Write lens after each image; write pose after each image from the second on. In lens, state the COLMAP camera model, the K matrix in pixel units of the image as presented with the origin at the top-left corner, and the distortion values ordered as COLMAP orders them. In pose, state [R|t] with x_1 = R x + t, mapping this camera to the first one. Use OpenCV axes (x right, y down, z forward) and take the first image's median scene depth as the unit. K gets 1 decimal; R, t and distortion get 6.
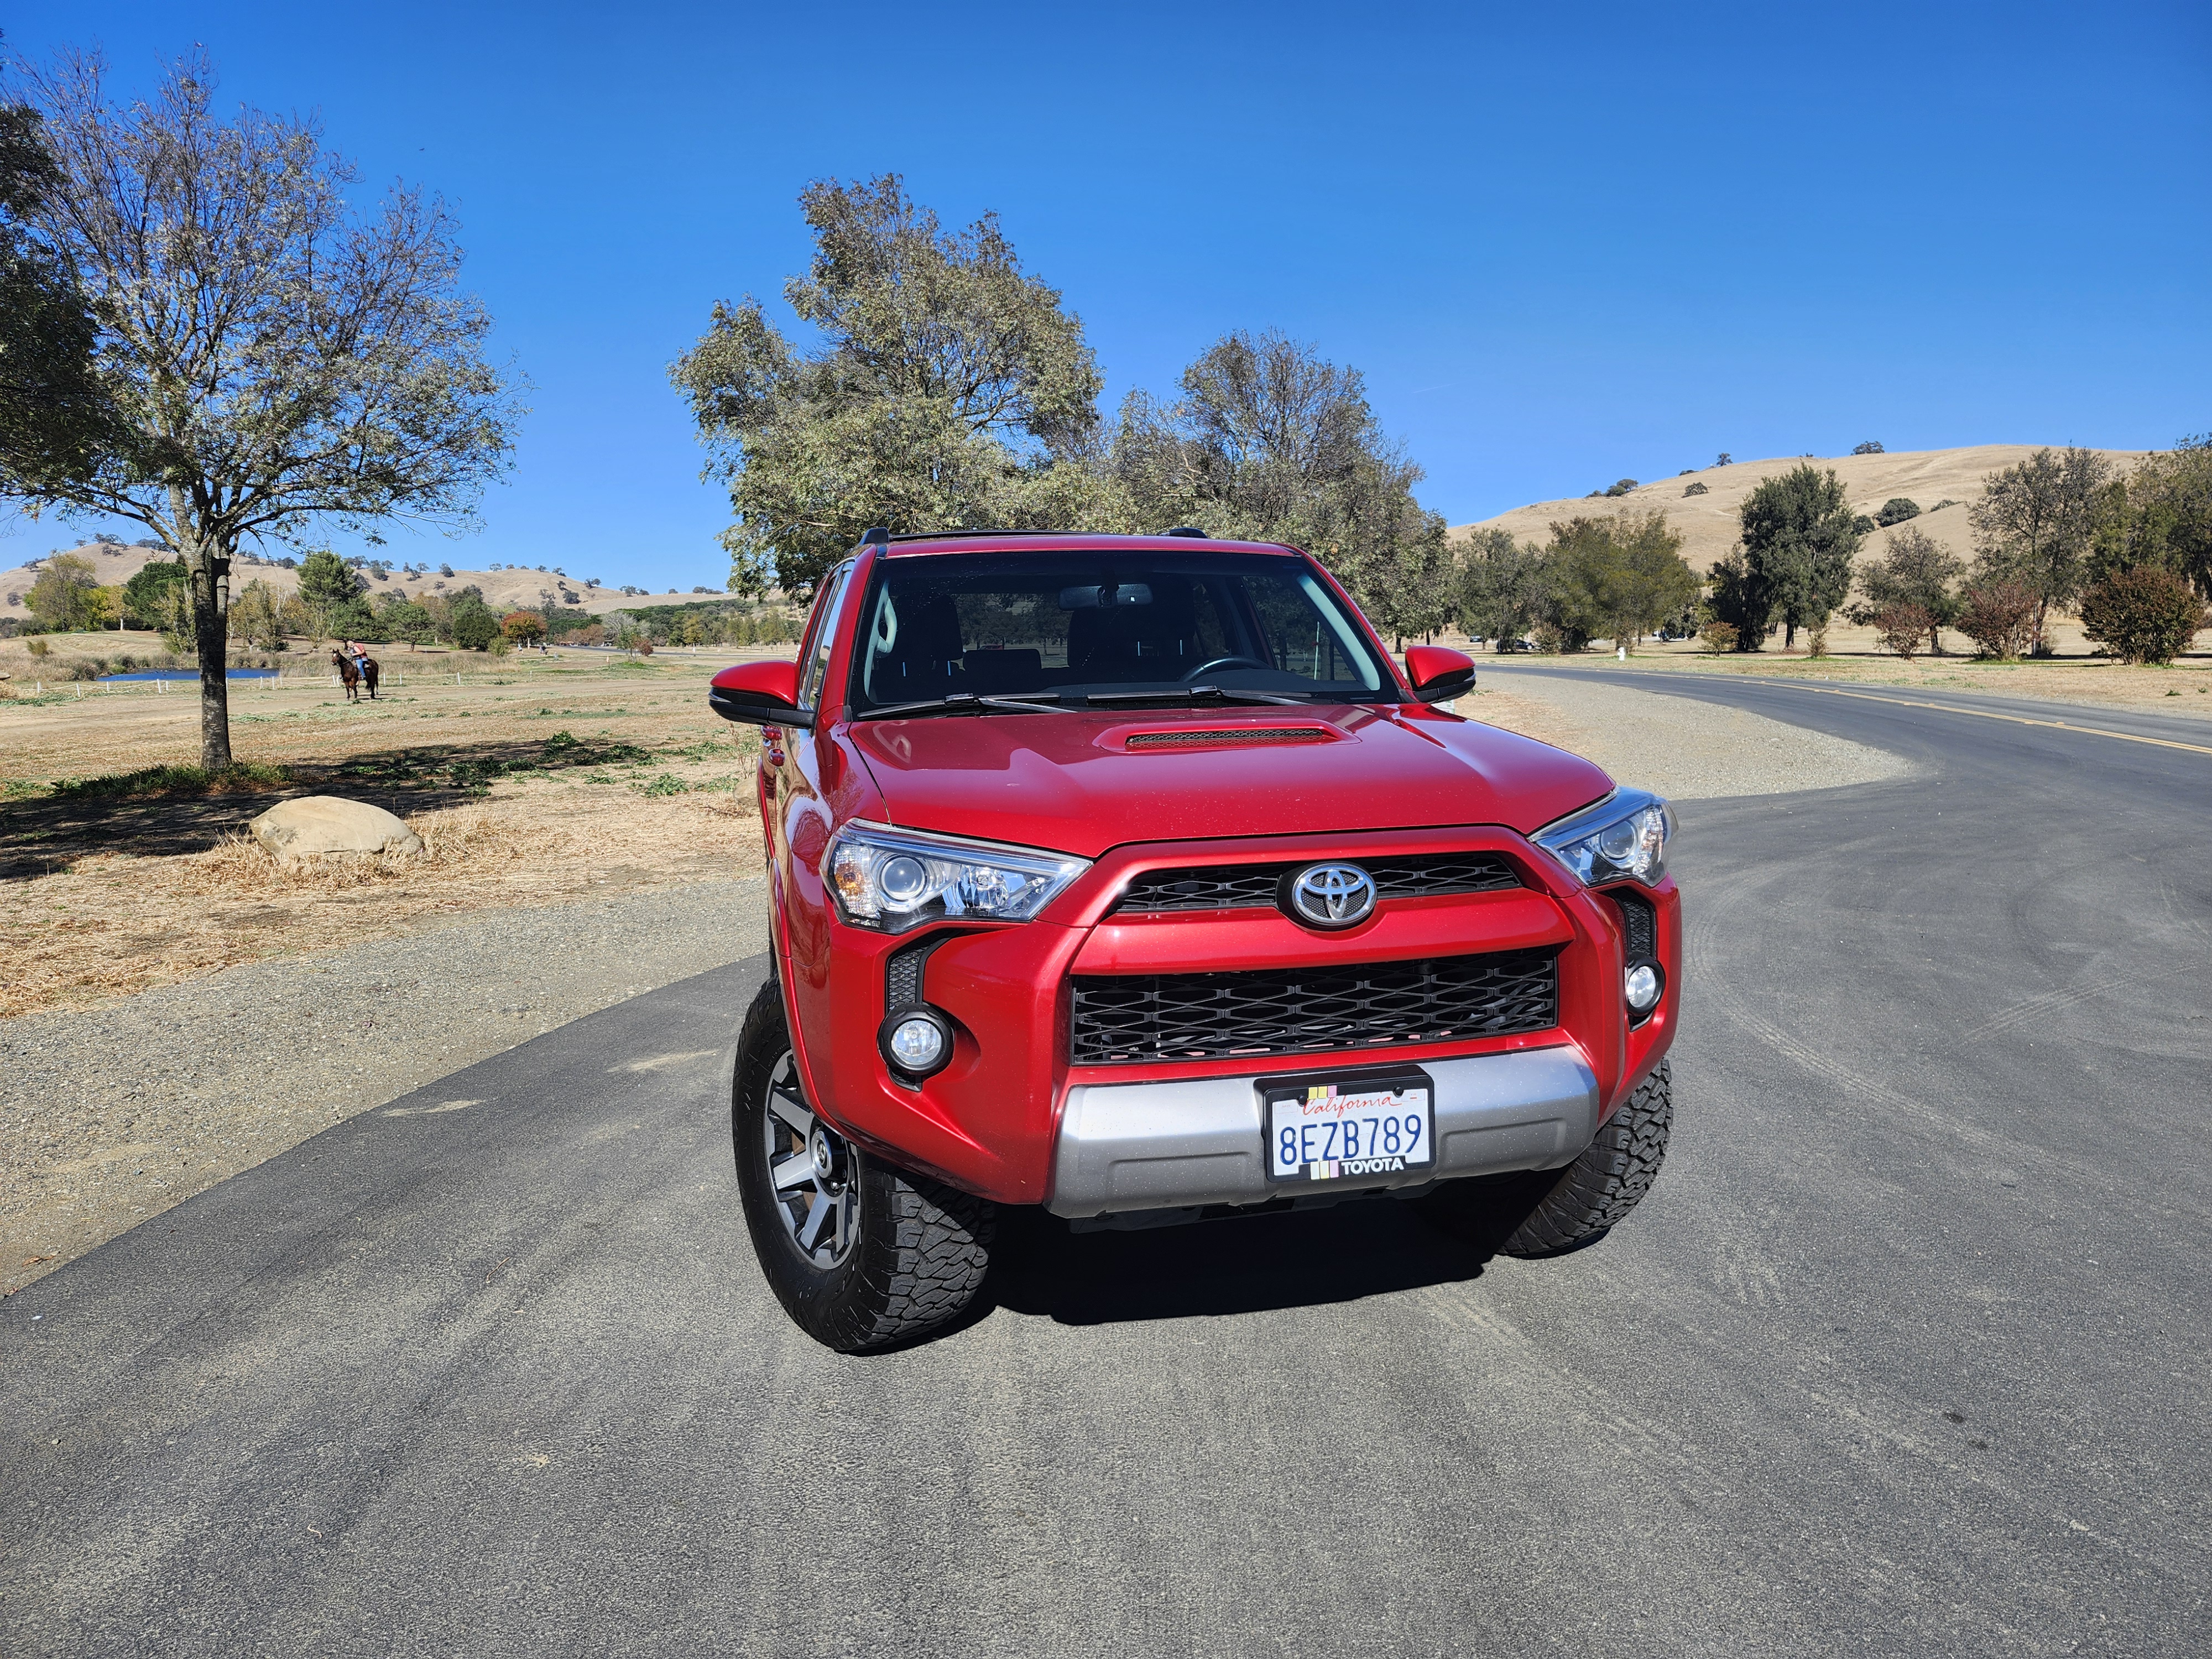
lens RADIAL K [[1515.6, 0, 1124.3], [0, 1515.6, 828.1], [0, 0, 1]] dist [0.045767, -0.042512]
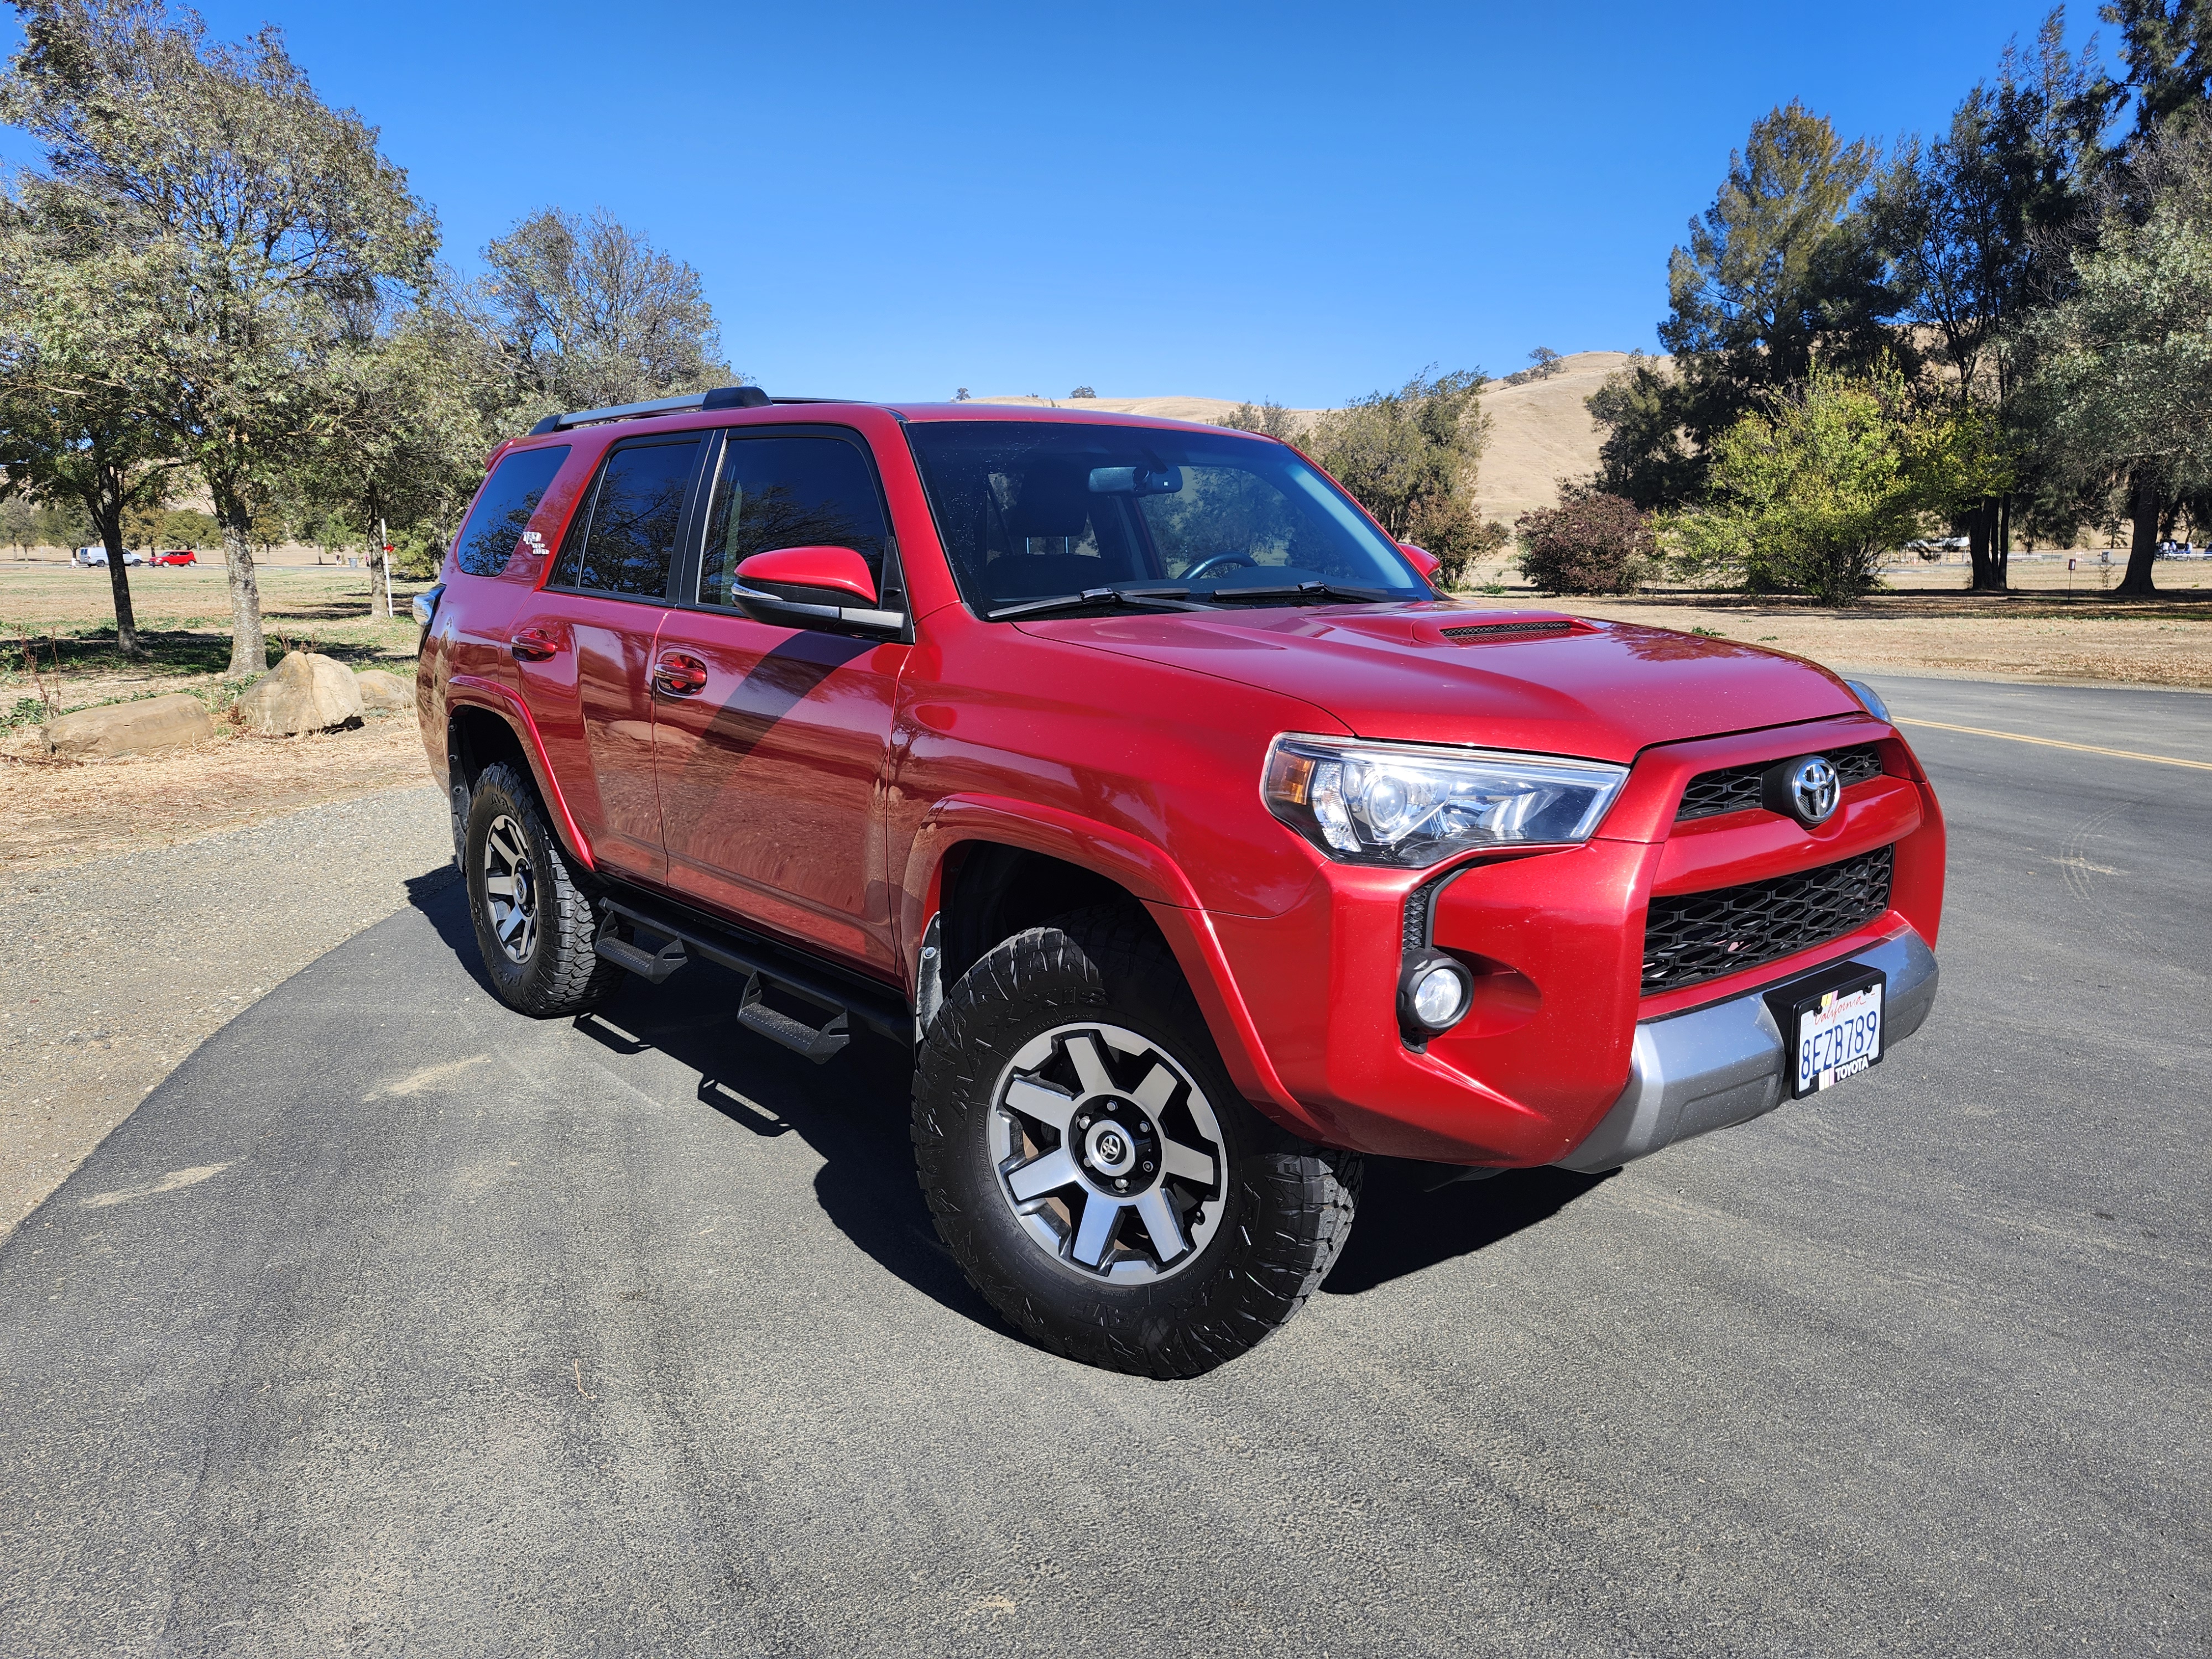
lens RADIAL K [[1515.6, 0, 1105.0], [0, 1515.6, 829.9], [0, 0, 1]] dist [0.045767, -0.042512]
pose [[0.893664, -0.063764, 0.444183, -0.547572], [0.040536, 0.997277, 0.061607, -0.007286], [-0.446901, -0.037051, 0.893816, 0.274173]]
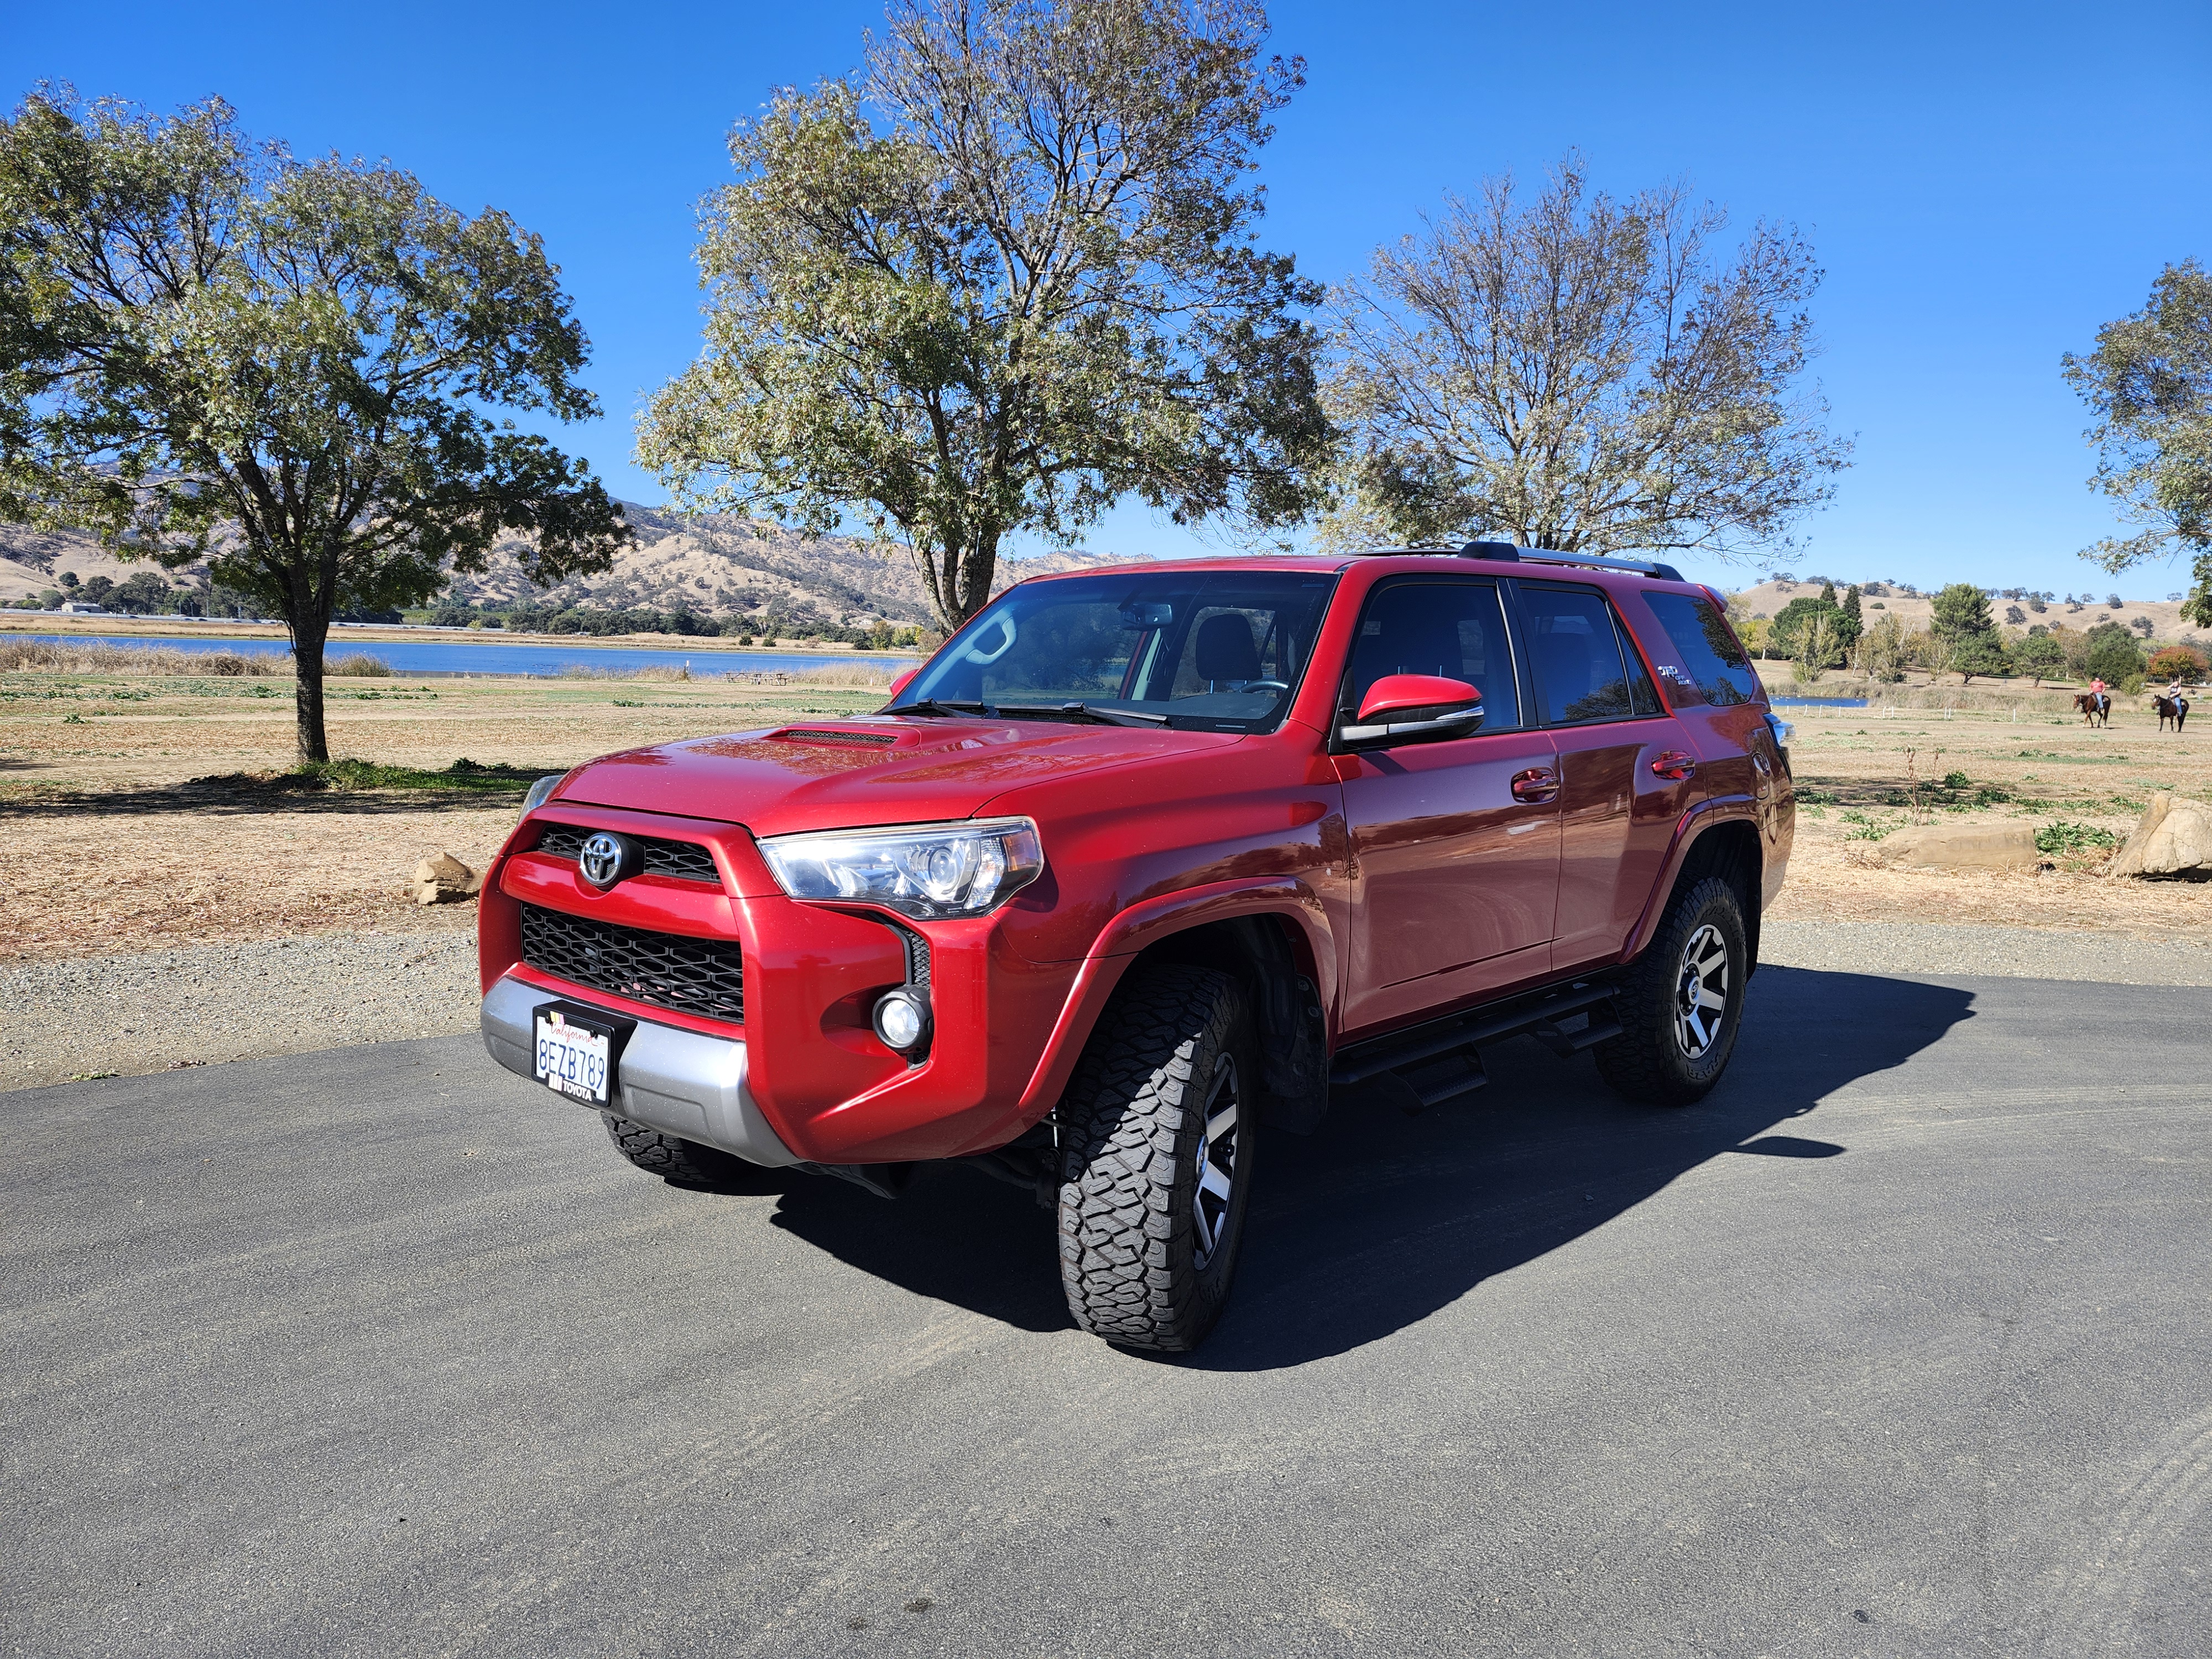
lens RADIAL K [[1515.6, 0, 1127.4], [0, 1515.6, 835.1], [0, 0, 1]] dist [0.045767, -0.042512]
pose [[0.574017, 0.114979, -0.810731, 1.066472], [-0.128234, 0.990499, 0.049681, -0.069778], [0.808740, 0.075446, 0.583307, 0.506793]]
